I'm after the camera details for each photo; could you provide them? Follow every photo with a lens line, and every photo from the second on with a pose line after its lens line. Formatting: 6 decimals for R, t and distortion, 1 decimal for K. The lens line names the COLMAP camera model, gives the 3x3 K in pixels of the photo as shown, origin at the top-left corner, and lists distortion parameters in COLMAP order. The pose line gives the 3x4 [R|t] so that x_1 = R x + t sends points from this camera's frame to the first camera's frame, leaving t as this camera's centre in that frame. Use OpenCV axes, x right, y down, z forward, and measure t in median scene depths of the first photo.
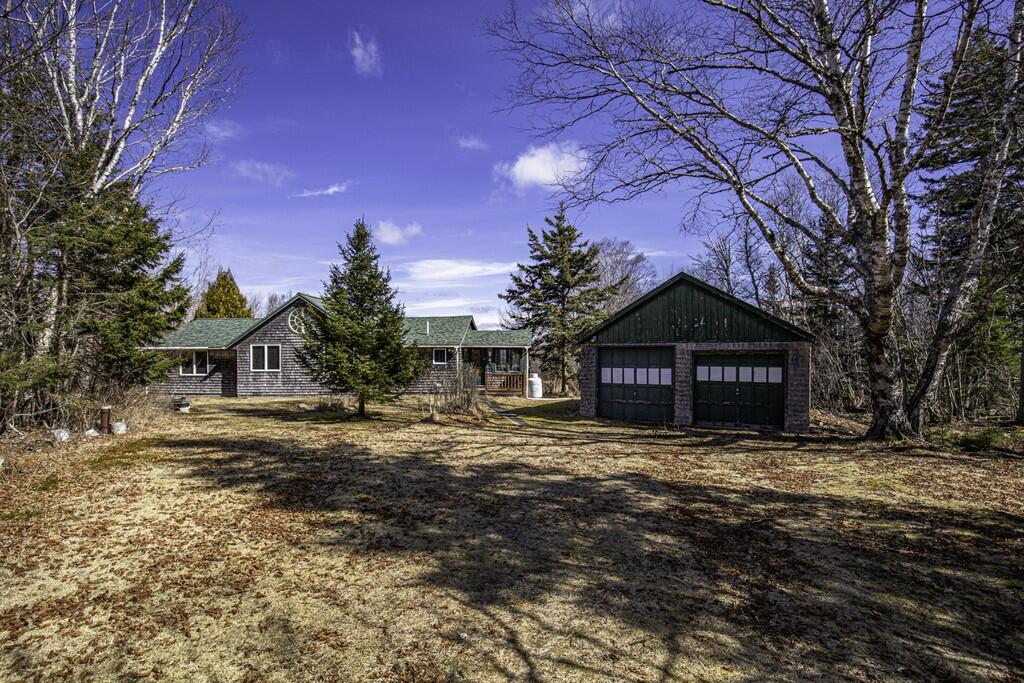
lens RADIAL K [[507.6, 0, 511.8], [0, 507.6, 344.5], [0, 0, 1]] dist [-0.001131, -0.000028]
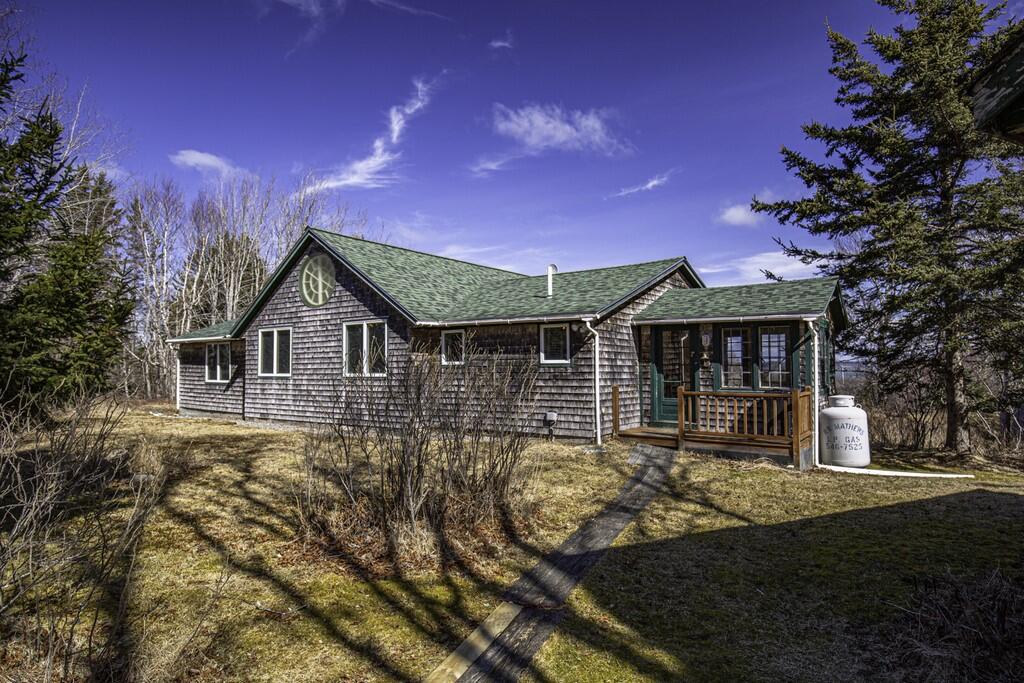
lens RADIAL K [[598.7, 0, 513.6], [0, 598.7, 337.1], [0, 0, 1]] dist [-0.030773, 0.000444]
pose [[0.840887, -0.024140, -0.540673, 0.077256], [0.004989, 0.999308, -0.036859, 0.032209], [0.541188, 0.028297, 0.840425, 0.546665]]
